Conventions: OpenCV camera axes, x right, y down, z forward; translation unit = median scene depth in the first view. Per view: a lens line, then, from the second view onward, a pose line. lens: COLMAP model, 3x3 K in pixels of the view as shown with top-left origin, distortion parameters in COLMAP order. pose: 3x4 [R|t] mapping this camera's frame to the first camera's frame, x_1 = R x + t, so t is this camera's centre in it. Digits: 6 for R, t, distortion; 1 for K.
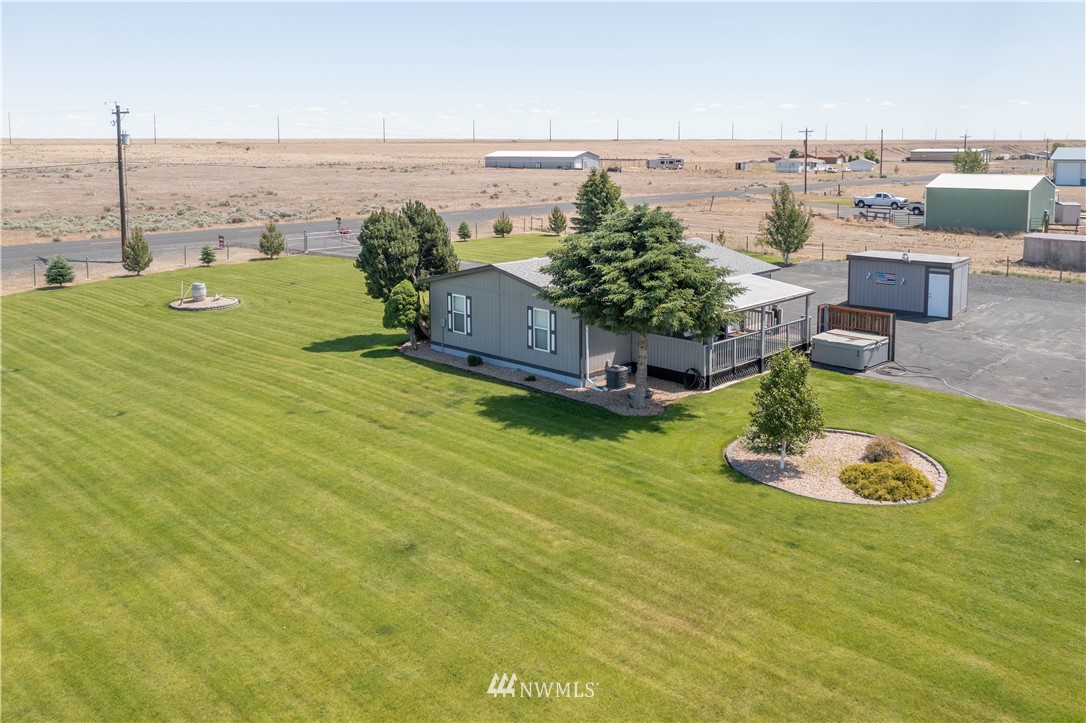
lens RADIAL K [[810.3, 0, 543.0], [0, 810.3, 361.5], [0, 0, 1]] dist [-0.002722, 0.001143]
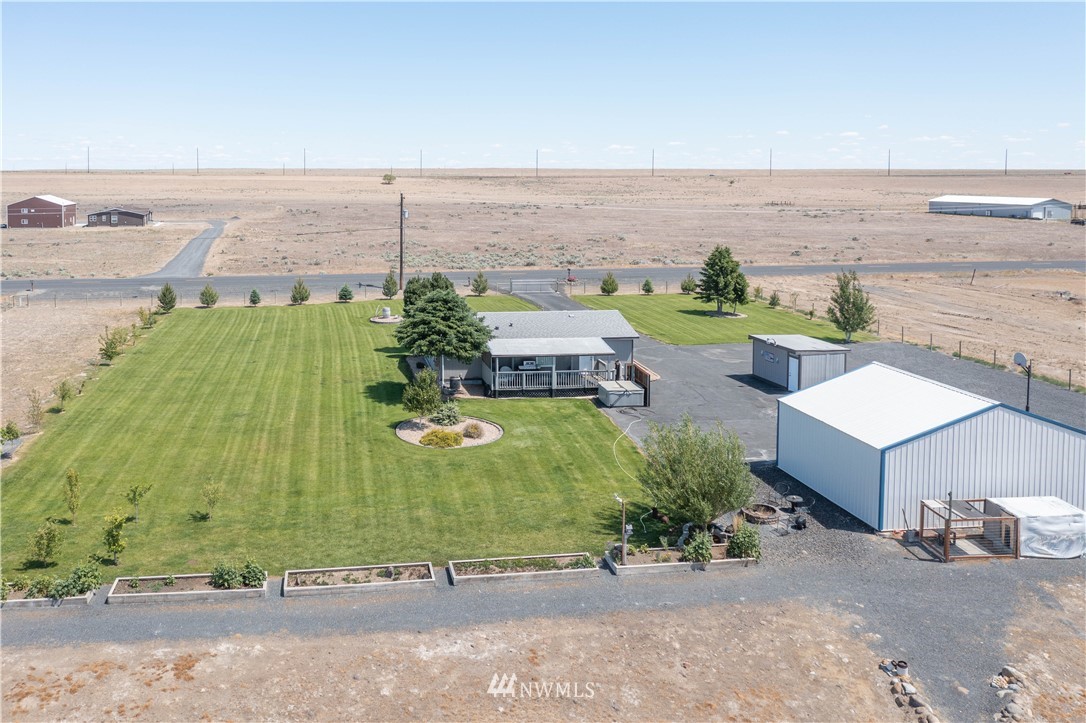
lens RADIAL K [[934.4, 0, 543.0], [0, 934.4, 361.5], [0, 0, 1]] dist [-0.004674, 0.002901]
pose [[0.795881, 0.130420, -0.591239, 0.694125], [-0.158769, 0.987307, 0.004064, -0.031998], [0.584265, 0.090636, 0.806486, -0.255087]]
